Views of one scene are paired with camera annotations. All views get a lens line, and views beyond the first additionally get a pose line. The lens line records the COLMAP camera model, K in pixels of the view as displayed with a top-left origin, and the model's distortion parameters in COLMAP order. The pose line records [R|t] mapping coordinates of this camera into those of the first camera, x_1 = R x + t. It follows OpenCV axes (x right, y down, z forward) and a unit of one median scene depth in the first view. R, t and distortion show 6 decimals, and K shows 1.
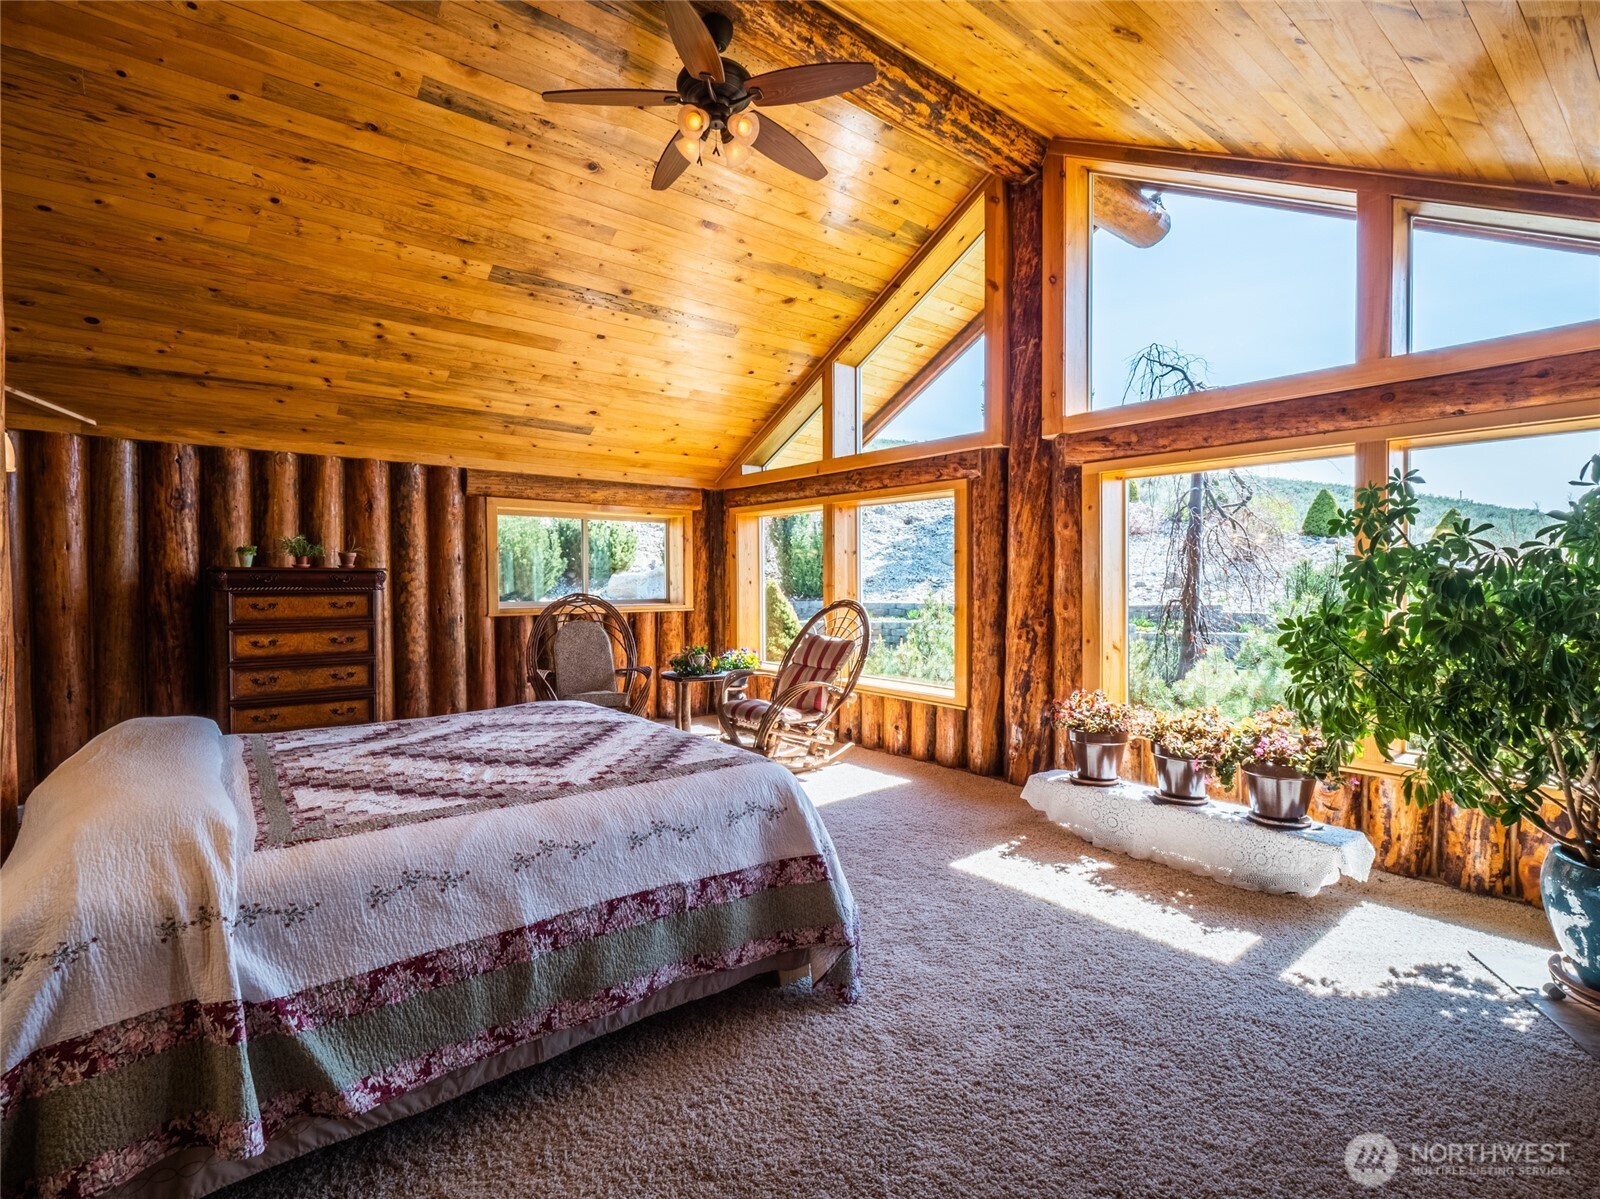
lens RADIAL K [[790.6, 0, 798.4], [0, 790.6, 595.9], [0, 0, 1]] dist [-0.015703, -0.001206]
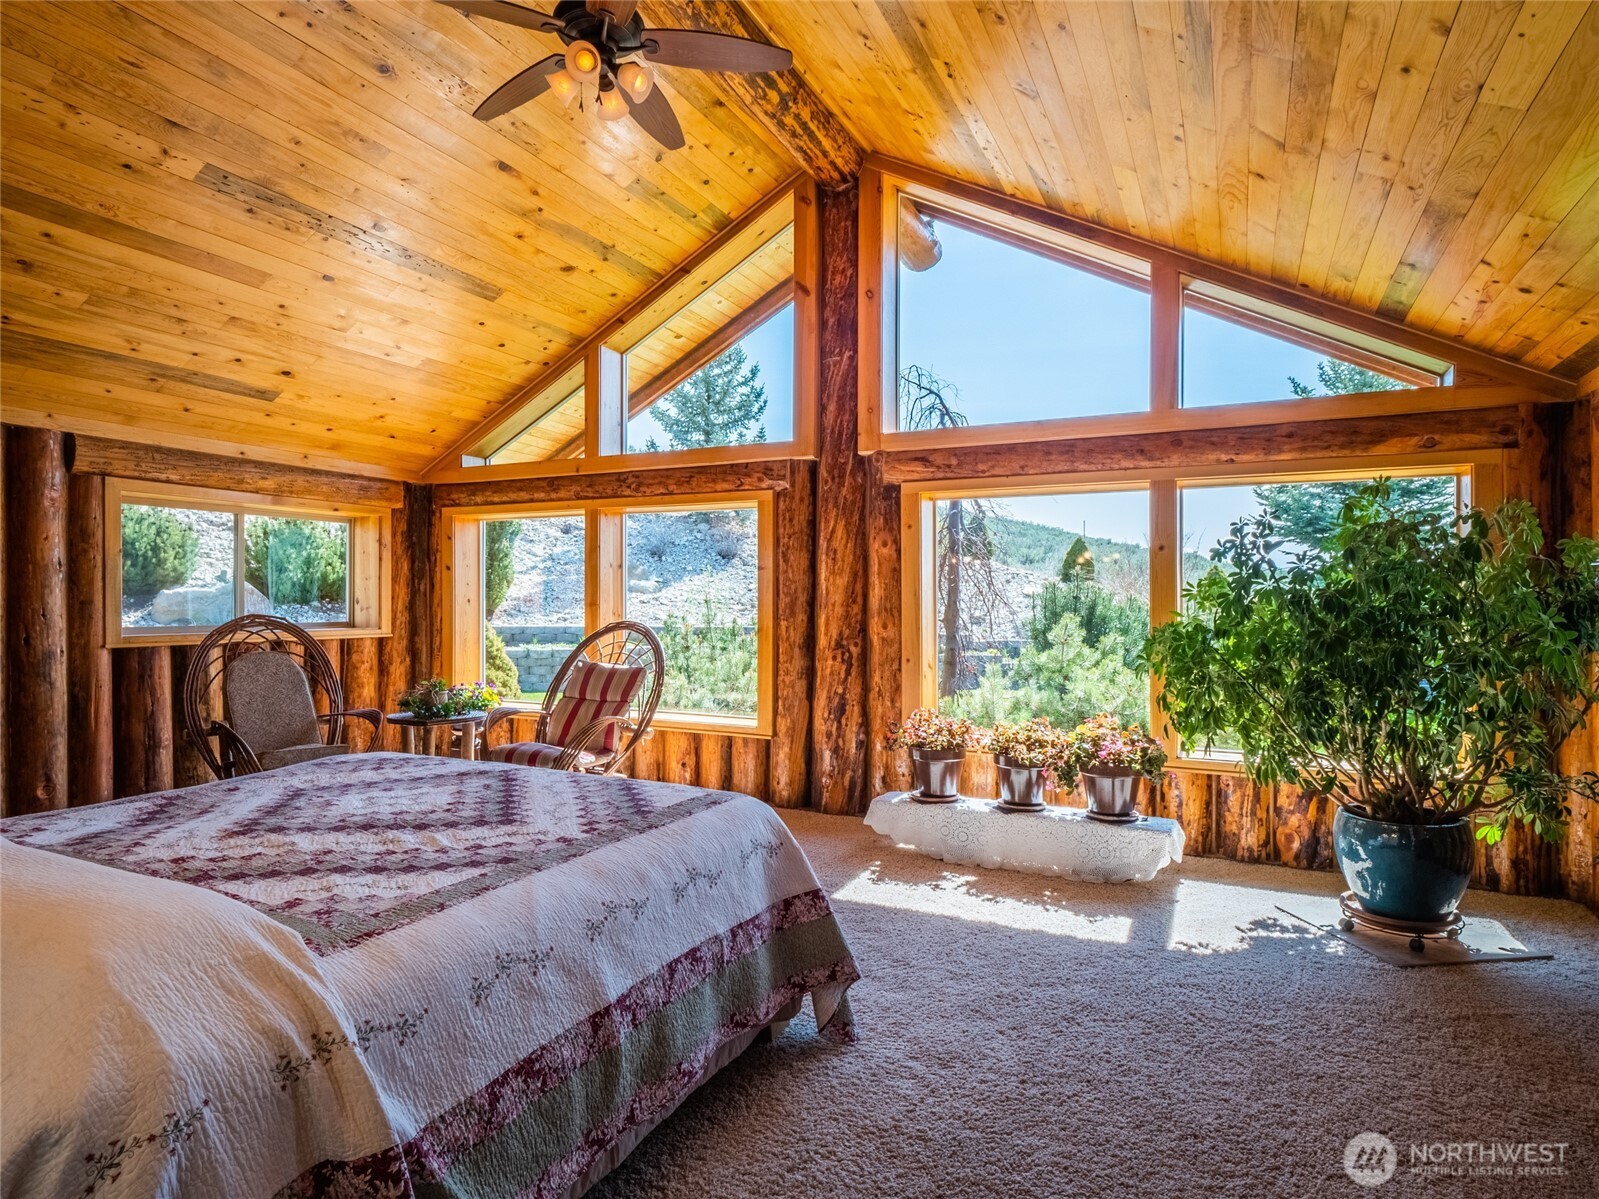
lens RADIAL K [[924.3, 0, 798.6], [0, 924.3, 594.8], [0, 0, 1]] dist [-0.002367, -0.001846]
pose [[0.903387, 0.006745, 0.428772, -0.296492], [0.004361, 0.999680, -0.024913, 0.003293], [-0.428803, 0.024376, 0.903069, 0.004139]]
